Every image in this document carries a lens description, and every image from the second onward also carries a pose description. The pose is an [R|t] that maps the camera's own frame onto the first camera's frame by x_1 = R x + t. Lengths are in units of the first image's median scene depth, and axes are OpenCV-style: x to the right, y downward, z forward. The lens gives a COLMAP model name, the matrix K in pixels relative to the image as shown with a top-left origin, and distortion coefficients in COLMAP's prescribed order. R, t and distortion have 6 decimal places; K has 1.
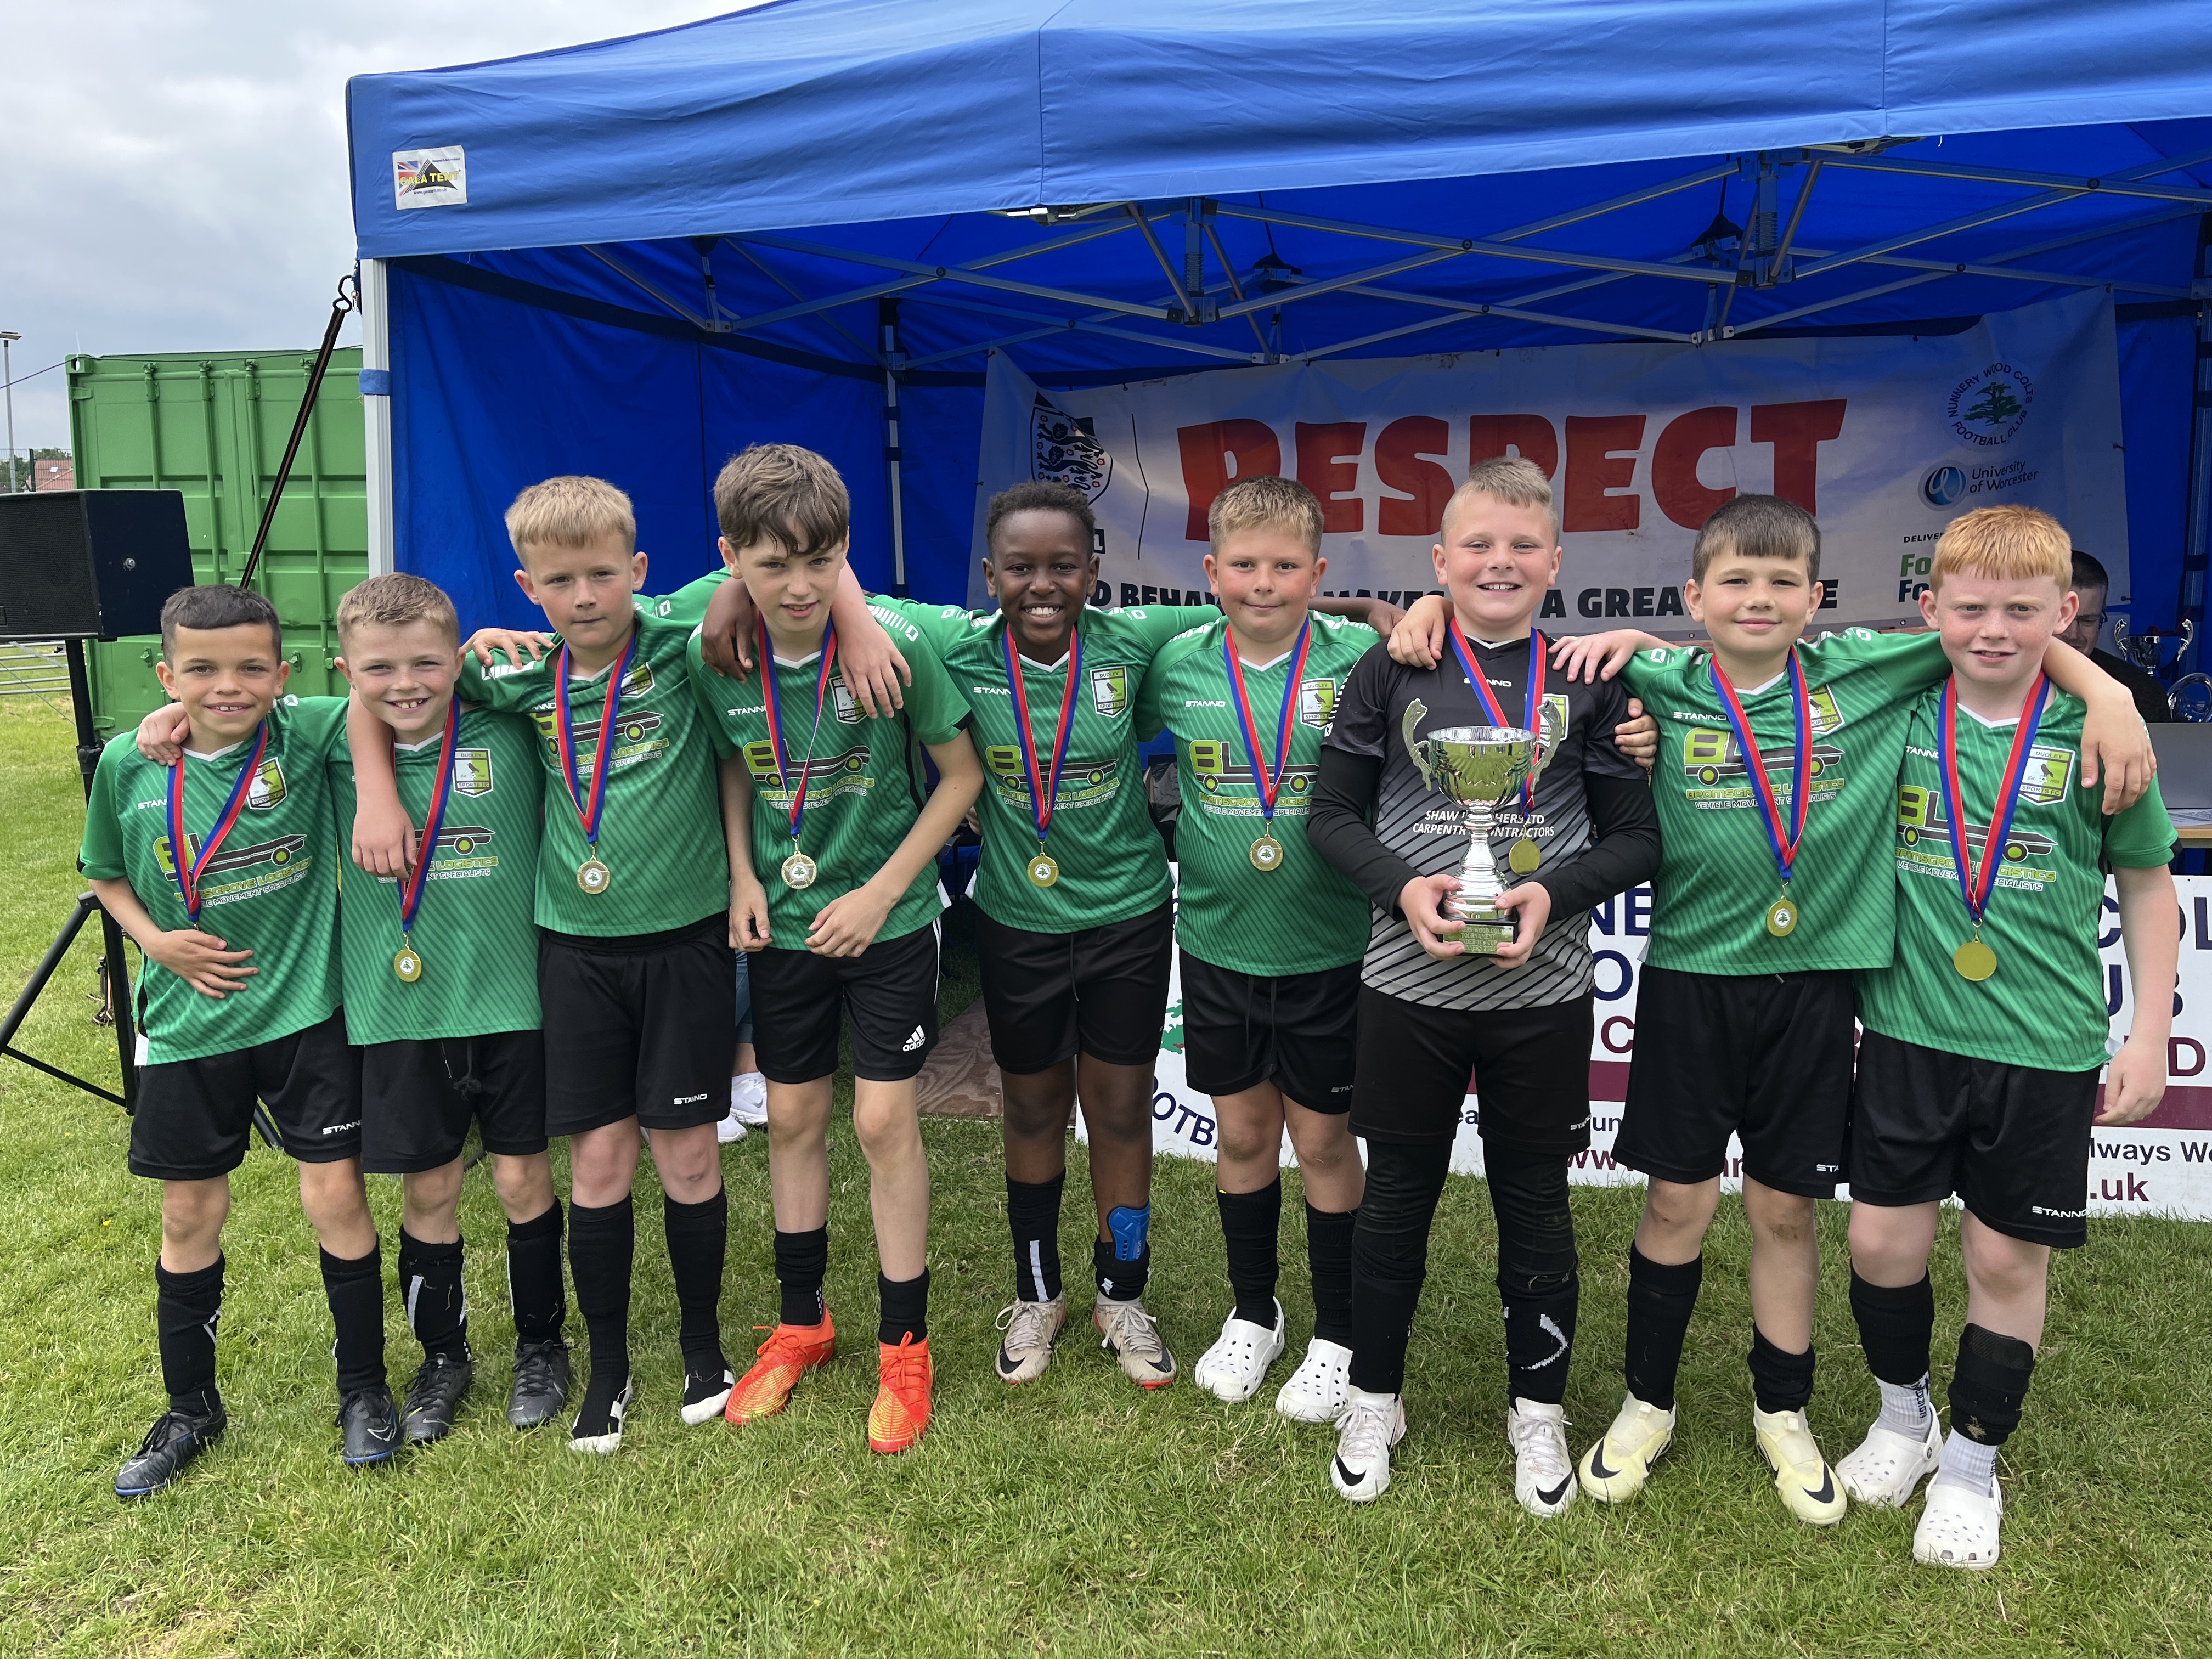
lens RADIAL K [[1678.6, 0, 1086.8], [0, 1678.6, 802.3], [0, 0, 1]] dist [0.060866, -0.067732]
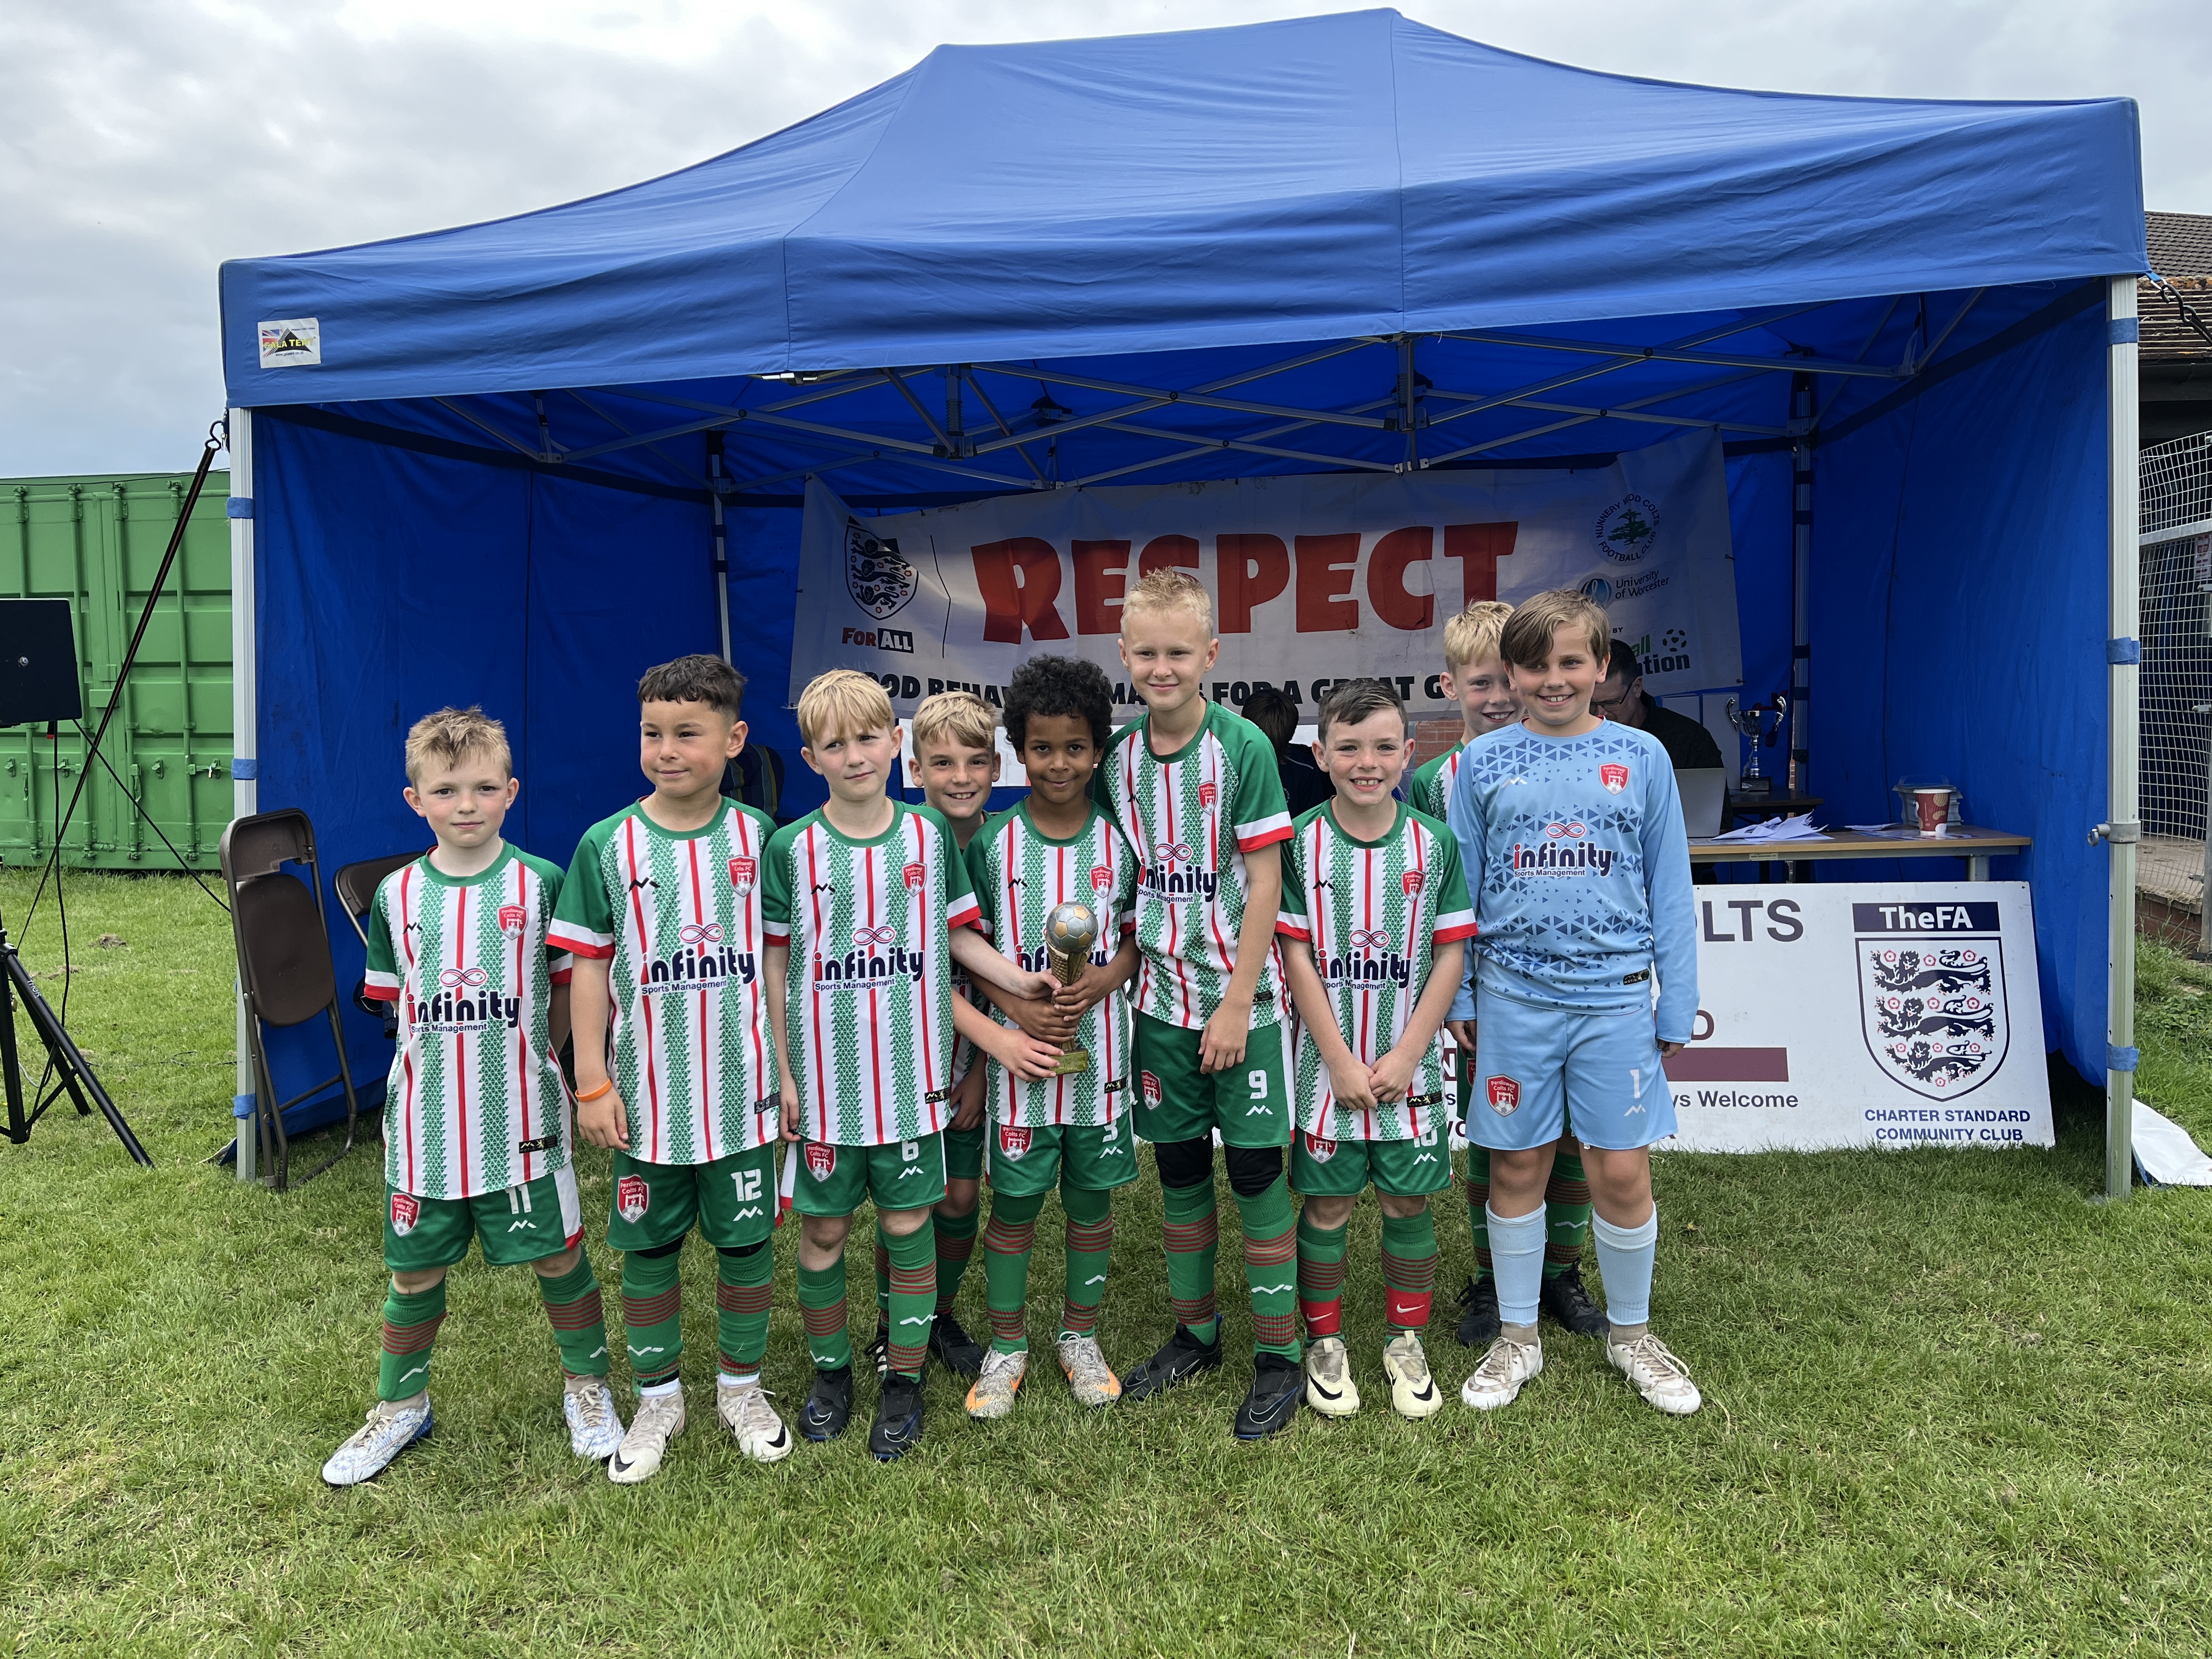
lens RADIAL K [[1678.6, 0, 1116.4], [0, 1678.6, 816.5], [0, 0, 1]] dist [0.060866, -0.067732]
pose [[0.996648, -0.016267, 0.080180, 0.070977], [0.020886, 0.998150, -0.057106, 0.037398], [-0.079103, 0.058589, 0.995143, -0.168389]]
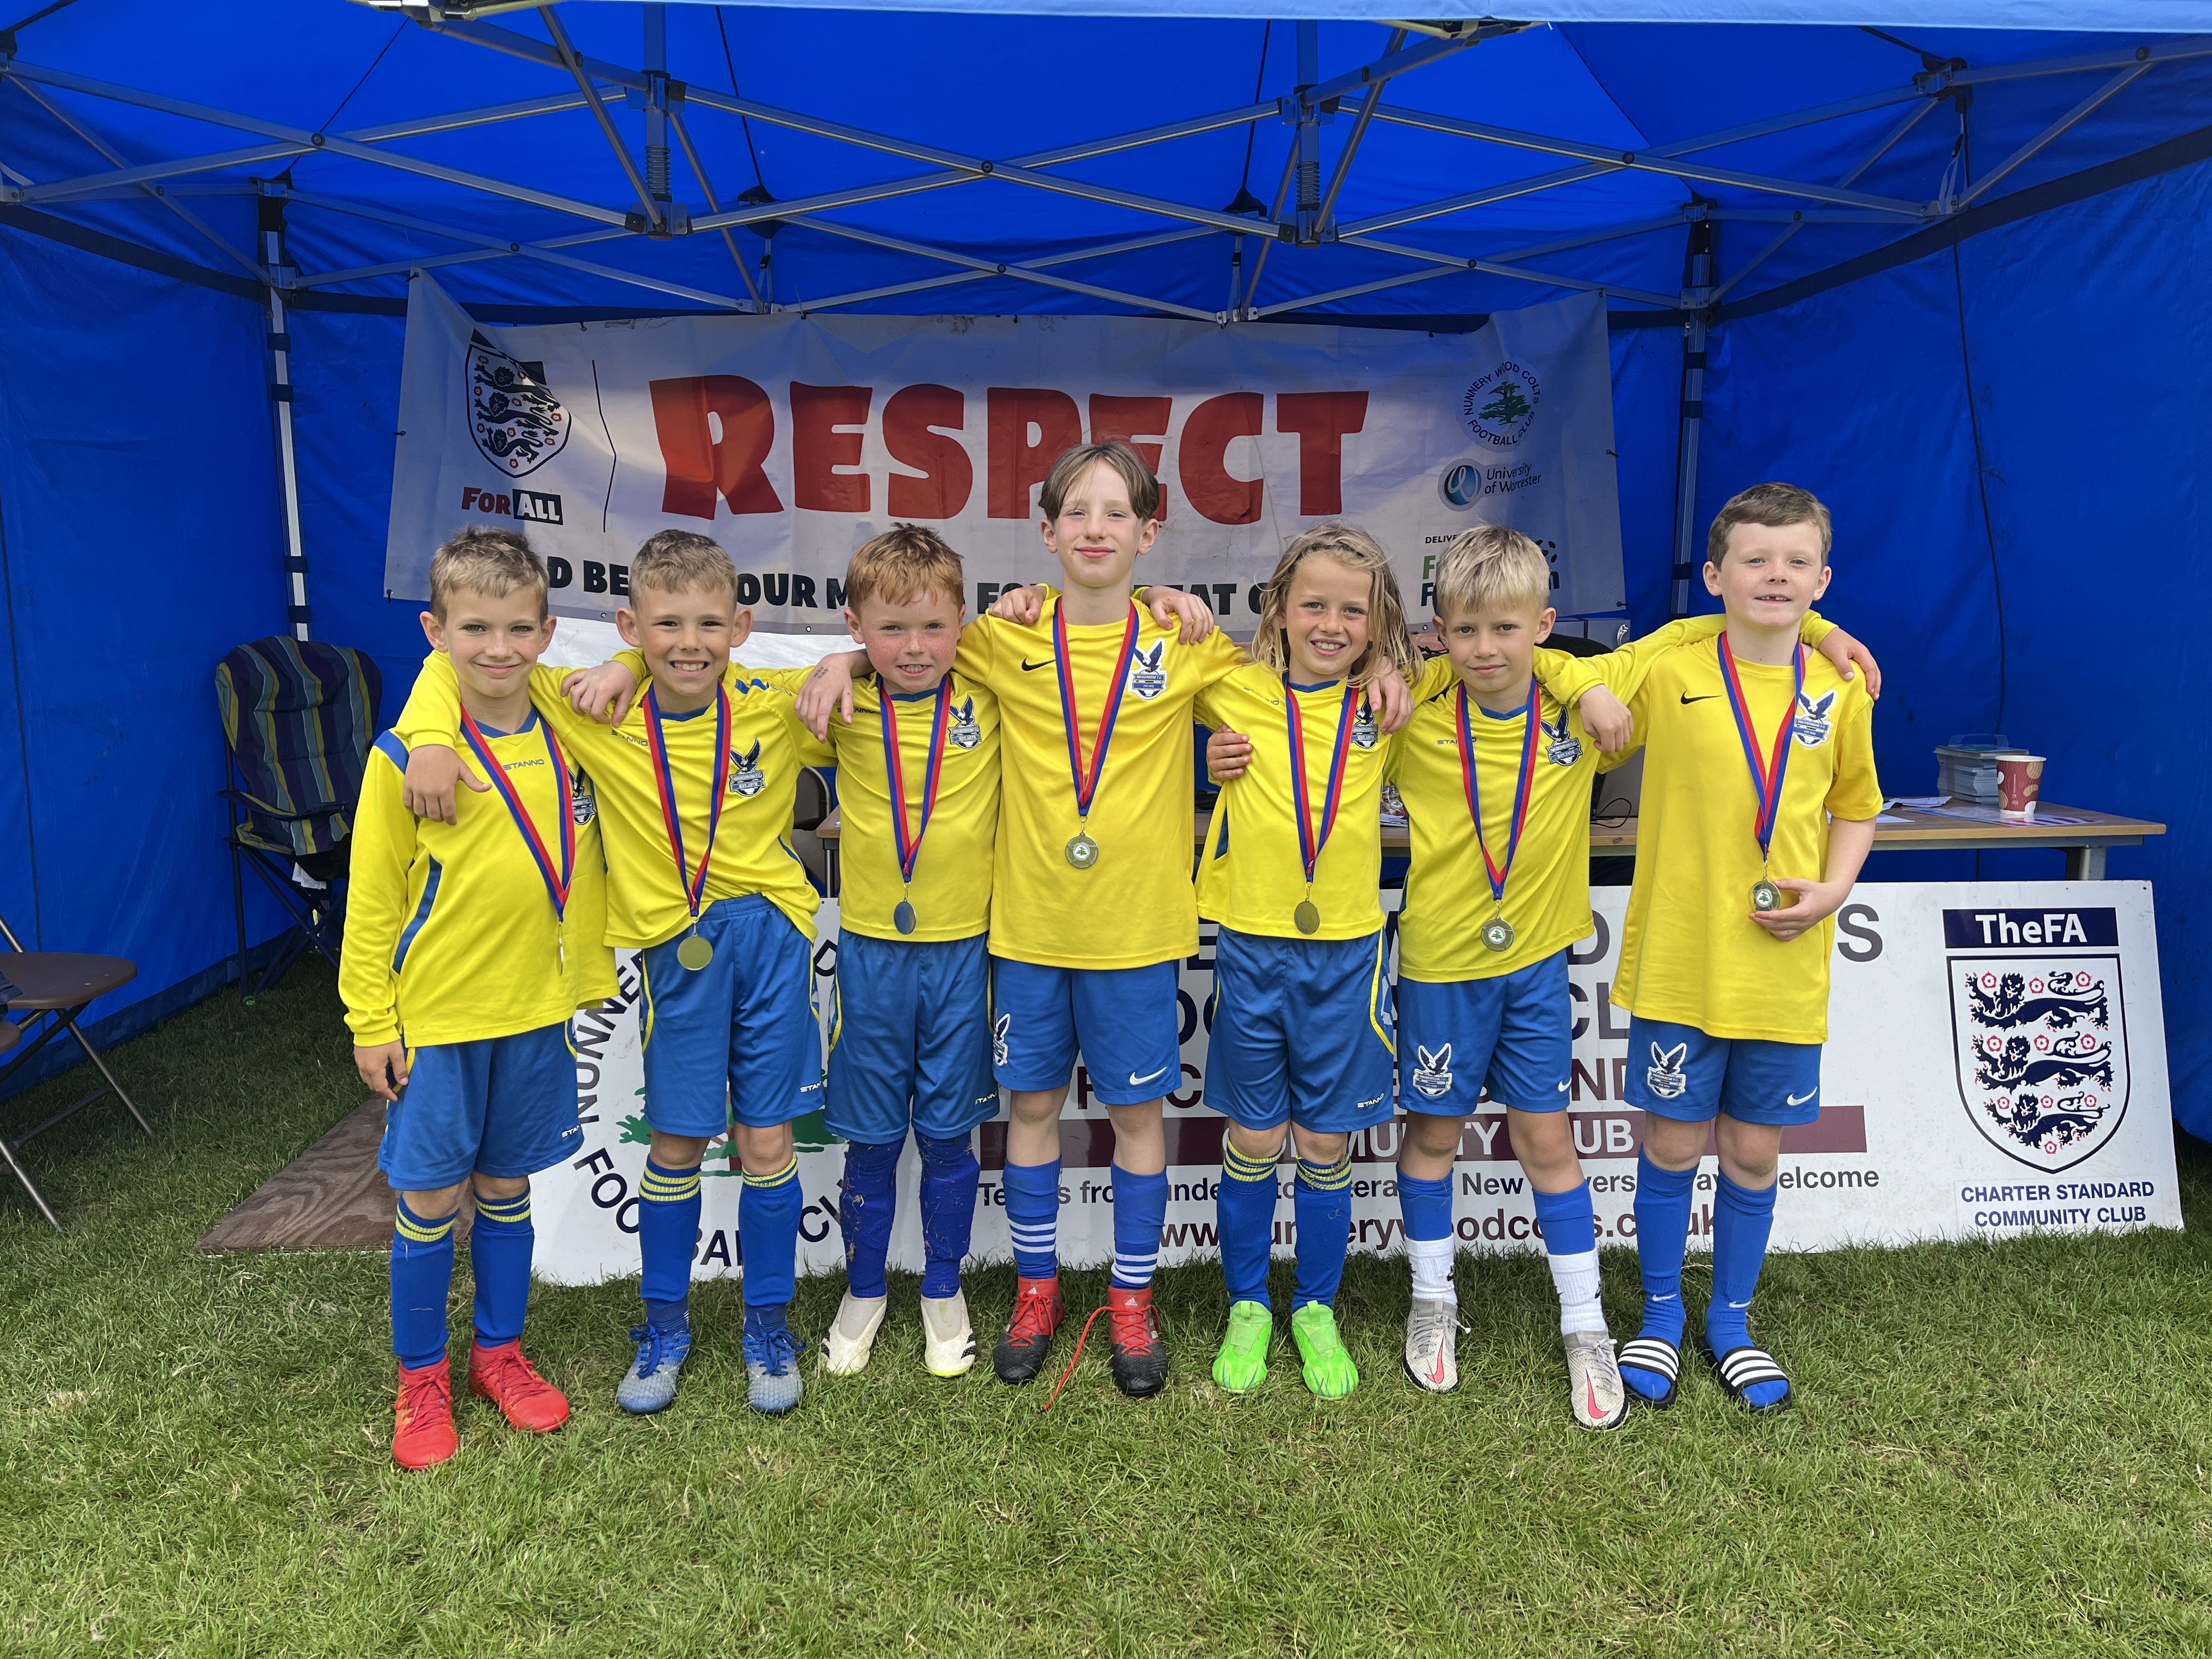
lens RADIAL K [[1678.6, 0, 1111.6], [0, 1678.6, 826.8], [0, 0, 1]] dist [0.060866, -0.067732]
pose [[0.953550, -0.017880, 0.300705, 0.018434], [0.015985, 0.999834, 0.008764, -0.002050], [-0.300812, -0.003550, 0.953677, 0.142622]]
